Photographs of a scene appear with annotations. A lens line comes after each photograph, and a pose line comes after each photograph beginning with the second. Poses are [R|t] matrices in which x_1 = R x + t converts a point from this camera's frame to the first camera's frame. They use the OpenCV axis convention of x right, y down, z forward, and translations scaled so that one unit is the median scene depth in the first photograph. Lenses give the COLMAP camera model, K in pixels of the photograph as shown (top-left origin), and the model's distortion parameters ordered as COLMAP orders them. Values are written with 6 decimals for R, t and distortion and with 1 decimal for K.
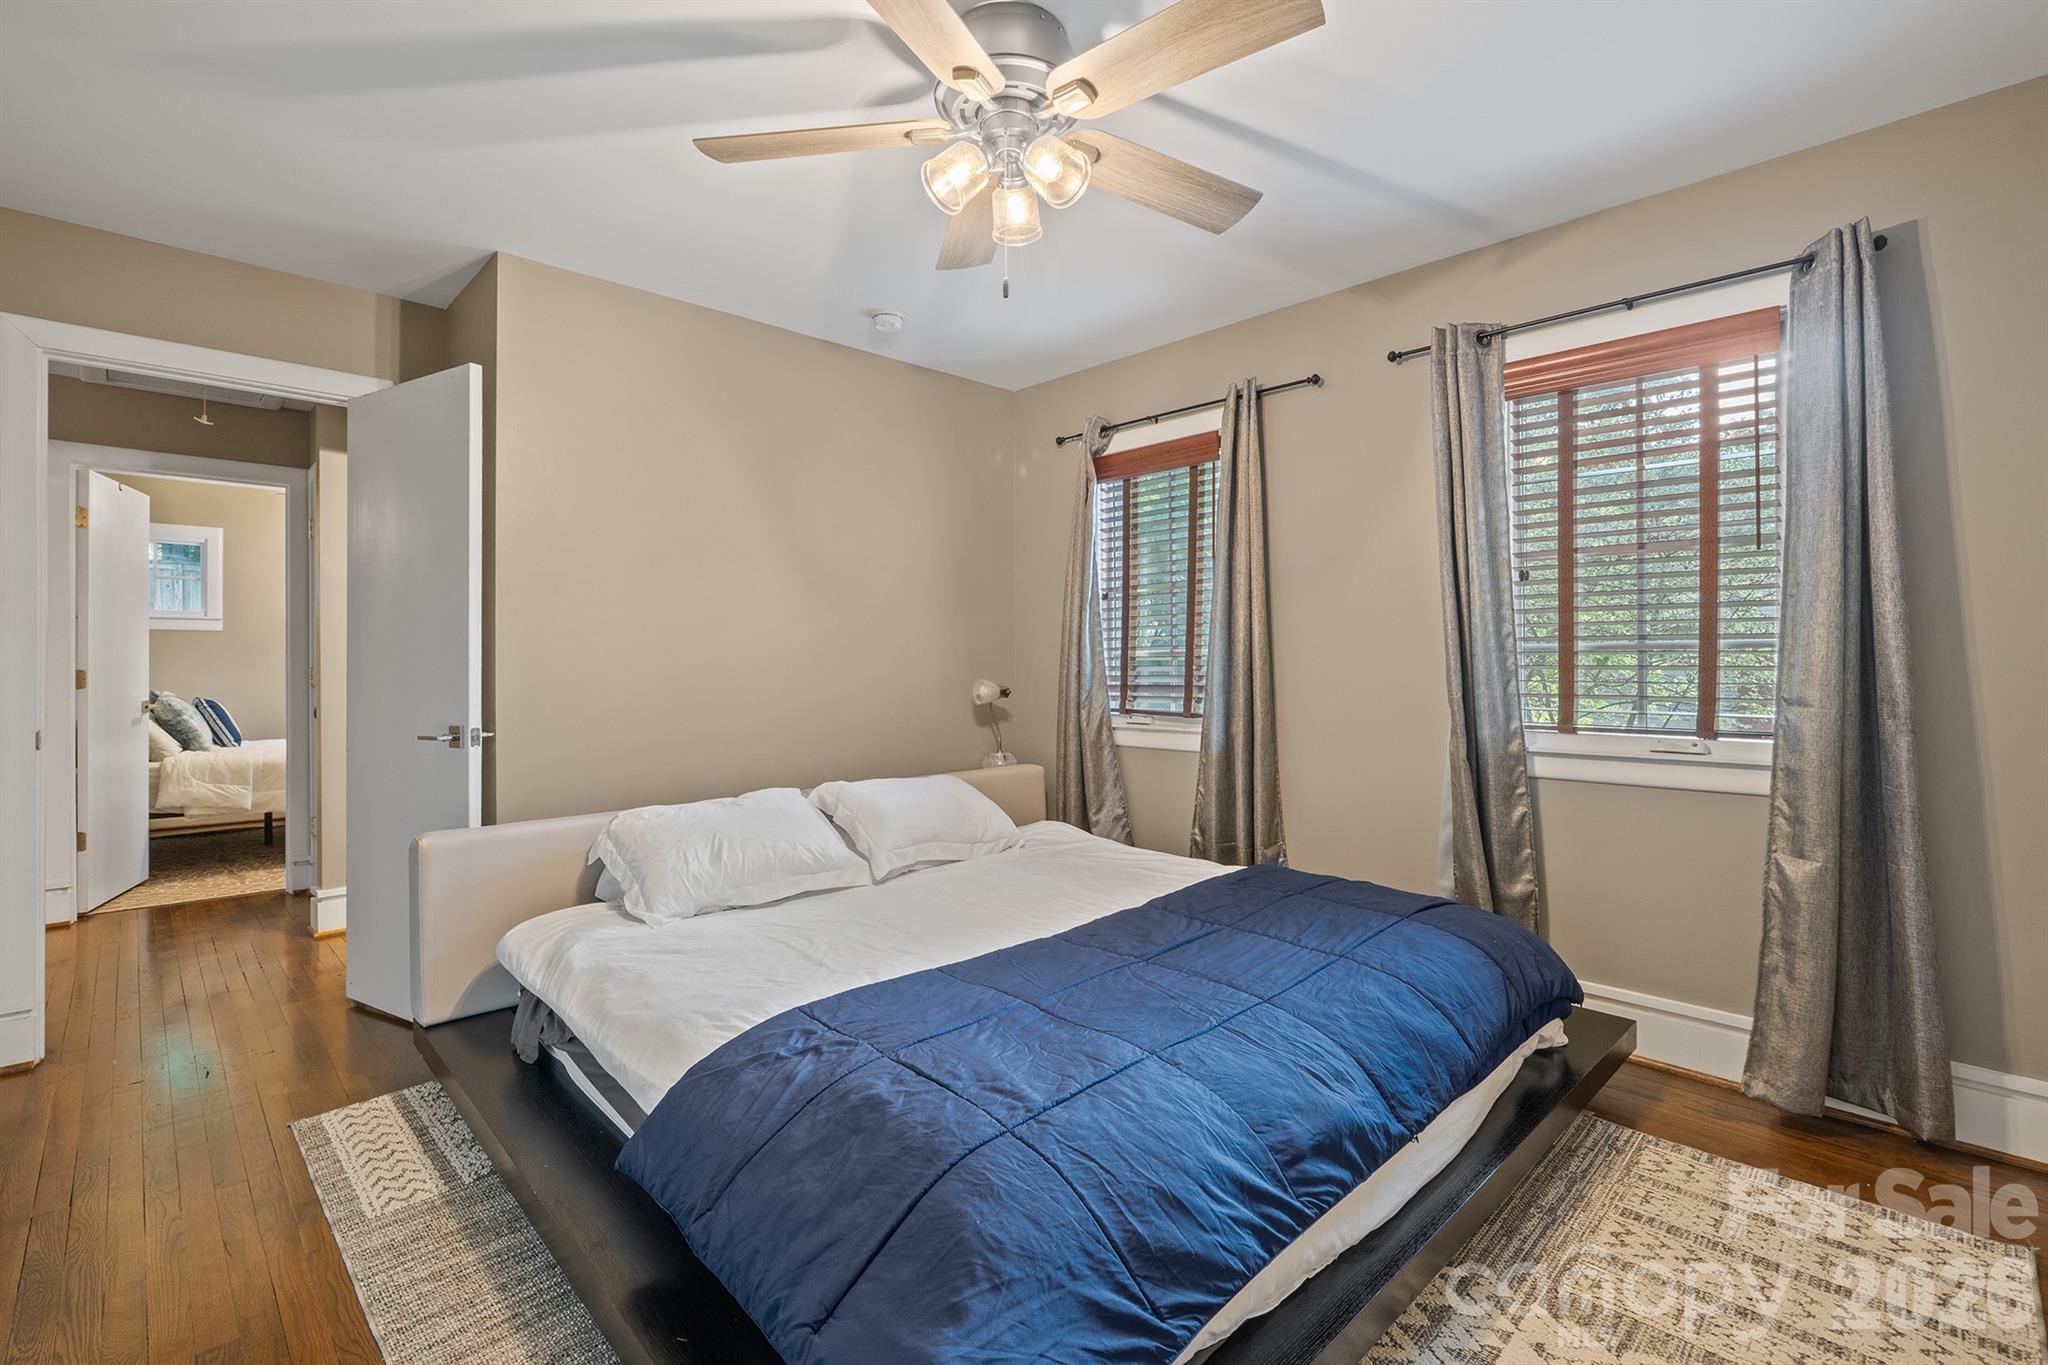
lens RADIAL K [[921.7, 0, 1023.9], [0, 921.7, 668.8], [0, 0, 1]] dist [0.000163, -0.000036]
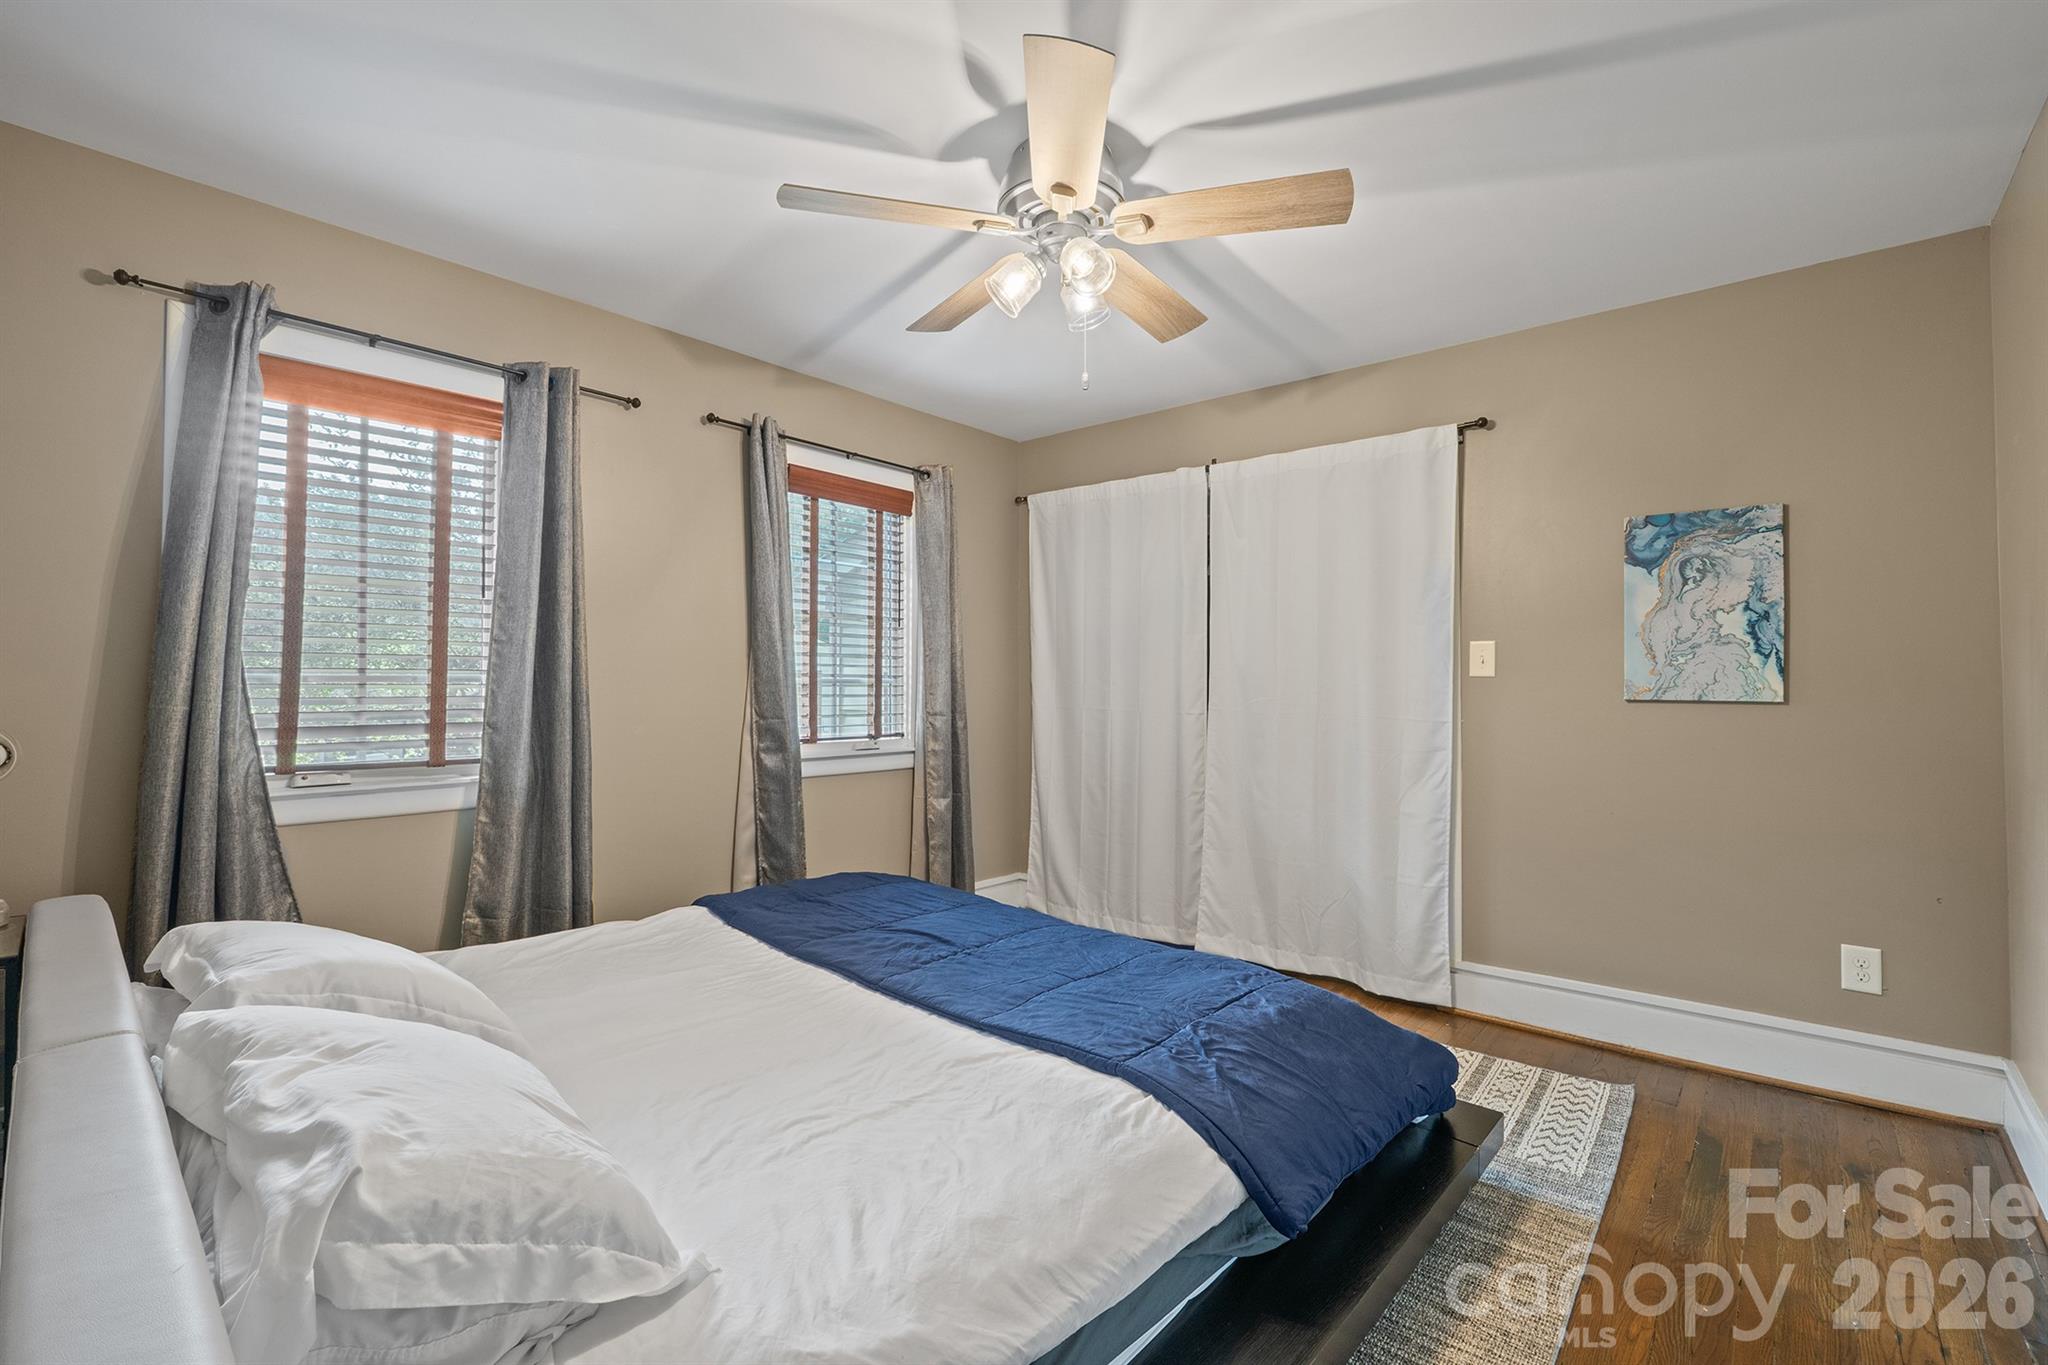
lens RADIAL K [[901.4, 0, 1024.6], [0, 901.4, 675.6], [0, 0, 1]] dist [-0.035891, -0.000031]
pose [[-0.092816, 0.019731, 0.995488, -0.759422], [0.010011, 0.999772, -0.018883, -0.002935], [-0.995633, 0.008213, -0.092992, 0.784643]]
